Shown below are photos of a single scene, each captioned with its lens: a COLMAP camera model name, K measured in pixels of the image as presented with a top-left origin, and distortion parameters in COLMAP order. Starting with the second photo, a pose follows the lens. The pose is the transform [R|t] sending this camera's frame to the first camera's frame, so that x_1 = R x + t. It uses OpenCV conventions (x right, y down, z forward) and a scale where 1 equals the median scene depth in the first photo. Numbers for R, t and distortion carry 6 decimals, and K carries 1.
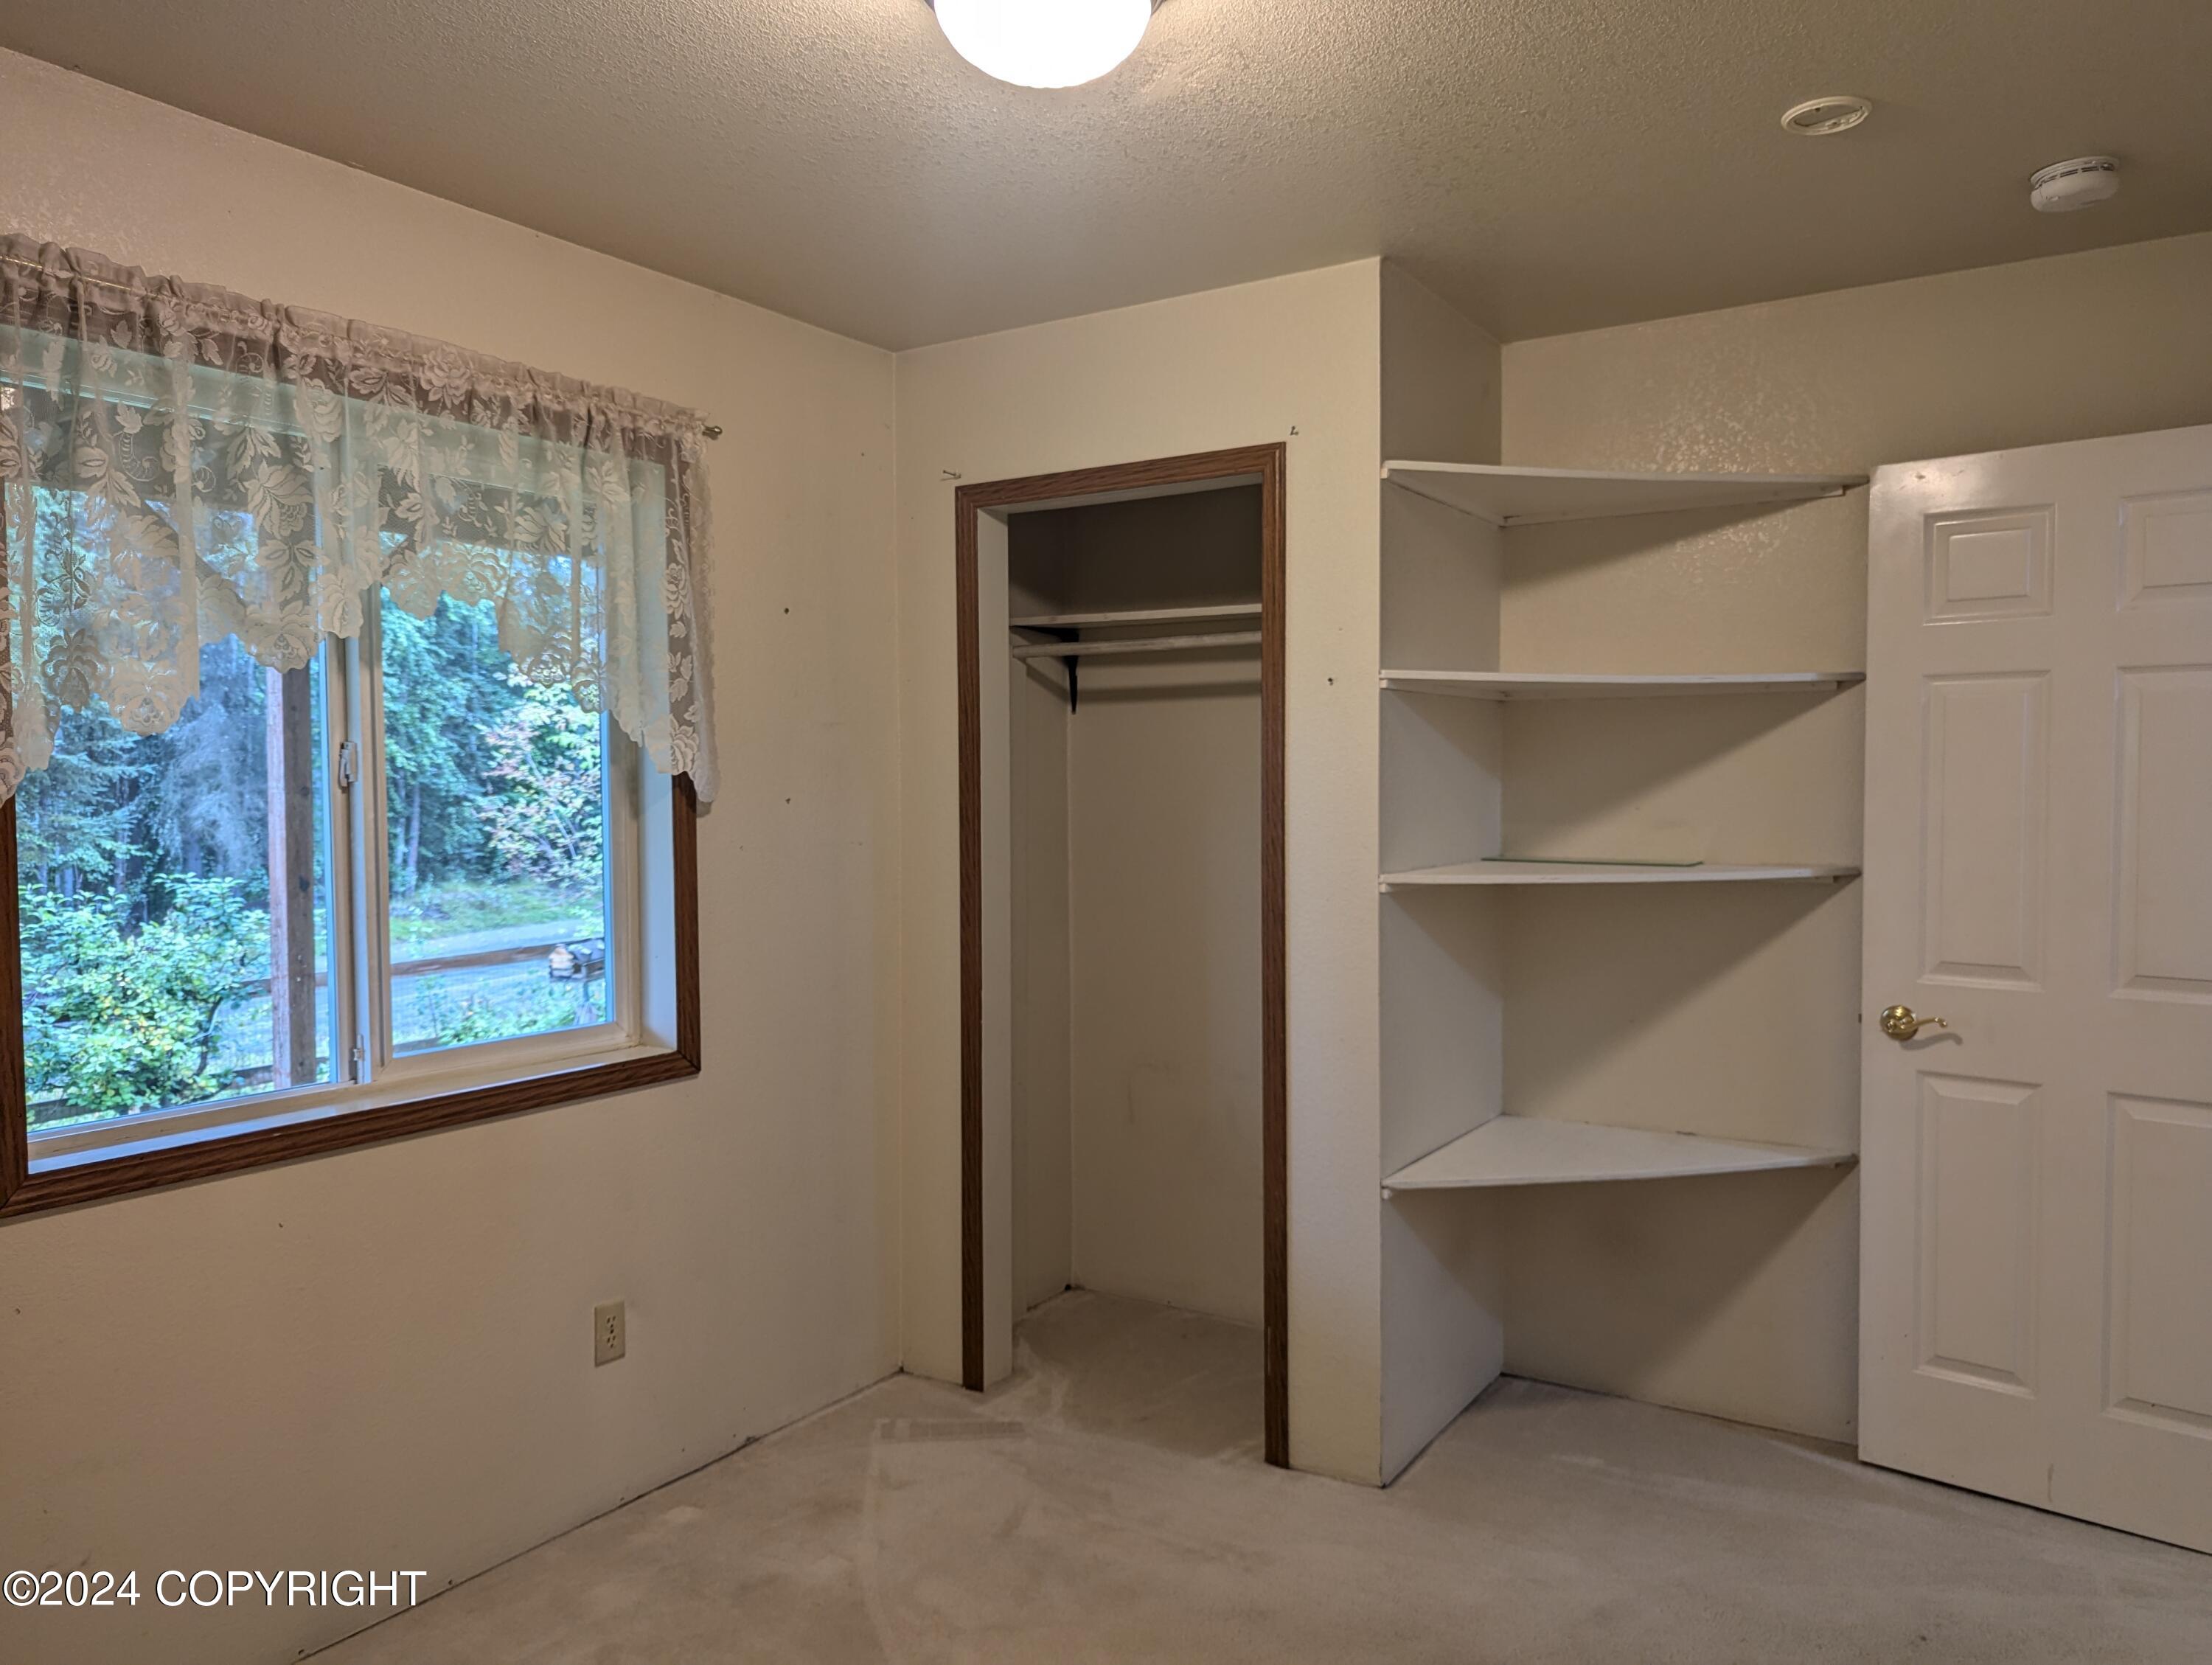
lens RADIAL K [[1556.4, 0, 1103.4], [0, 1556.4, 828.1], [0, 0, 1]] dist [0.060767, -0.053548]
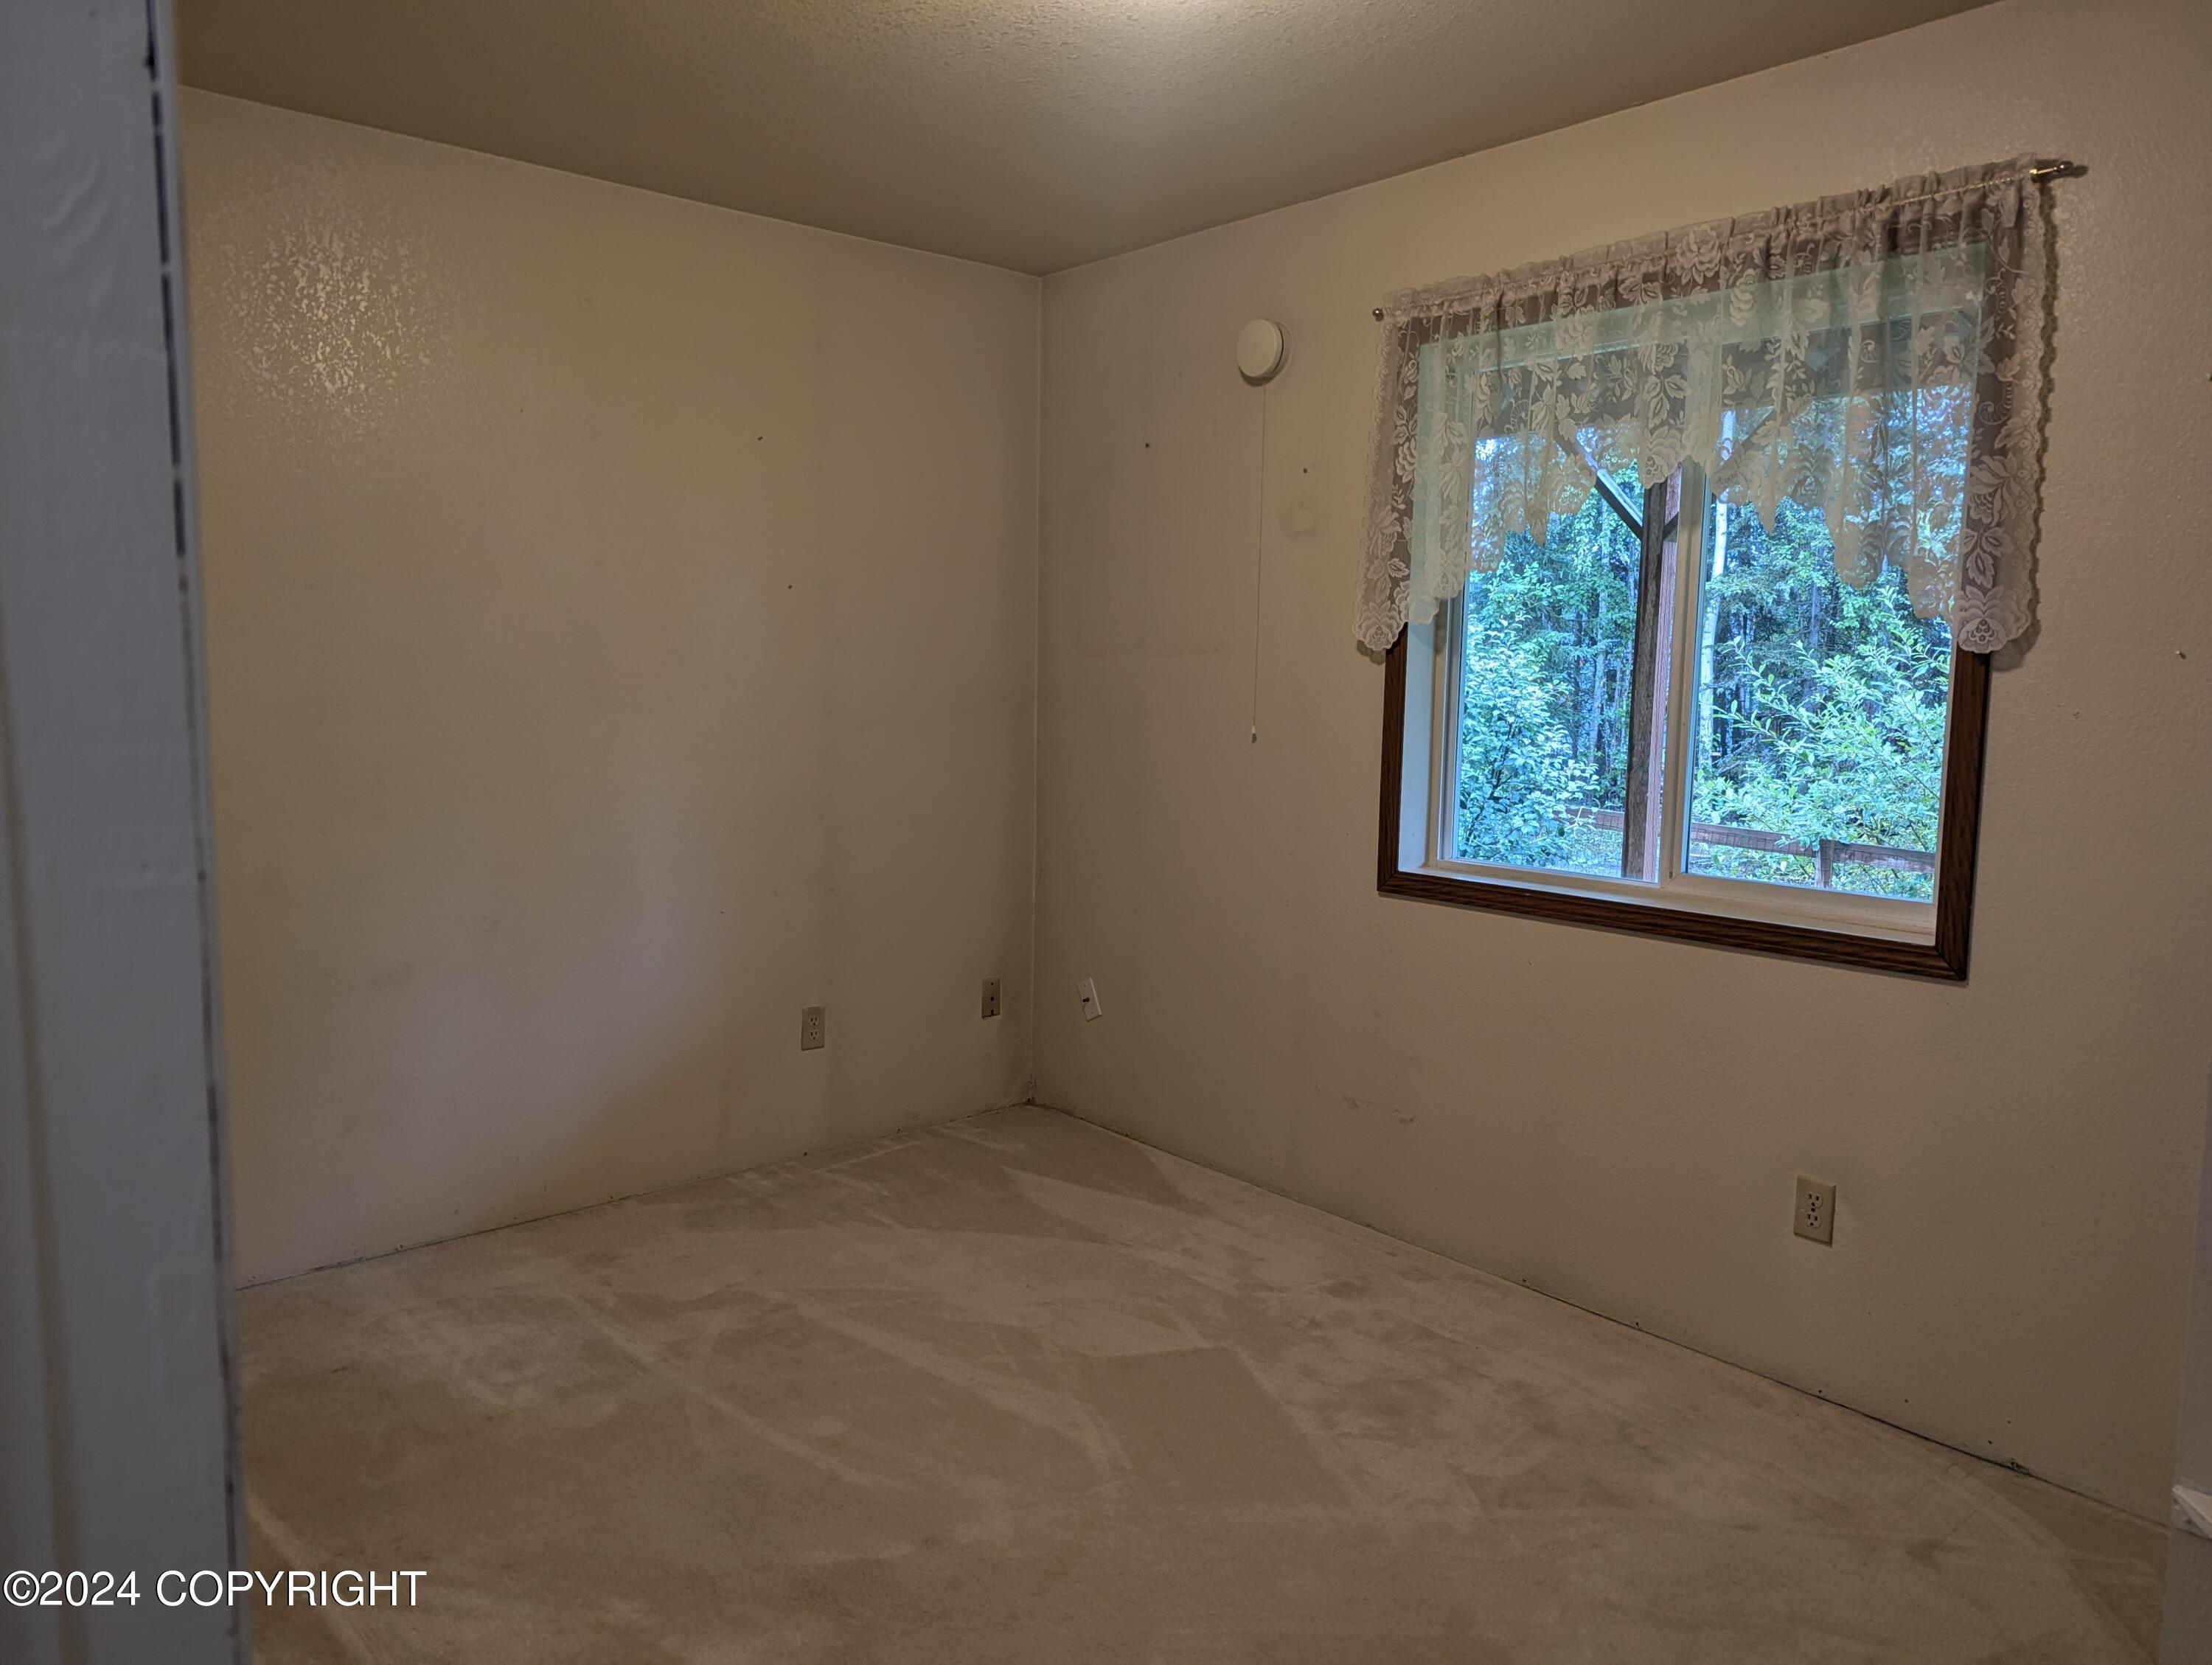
lens RADIAL K [[1556.4, 0, 1105.1], [0, 1556.4, 836.3], [0, 0, 1]] dist [0.060767, -0.053548]
pose [[-0.283848, 0.105725, -0.953023, 0.694924], [-0.043859, 0.991431, 0.123048, -0.003224], [0.957866, 0.076725, -0.276779, 0.833419]]
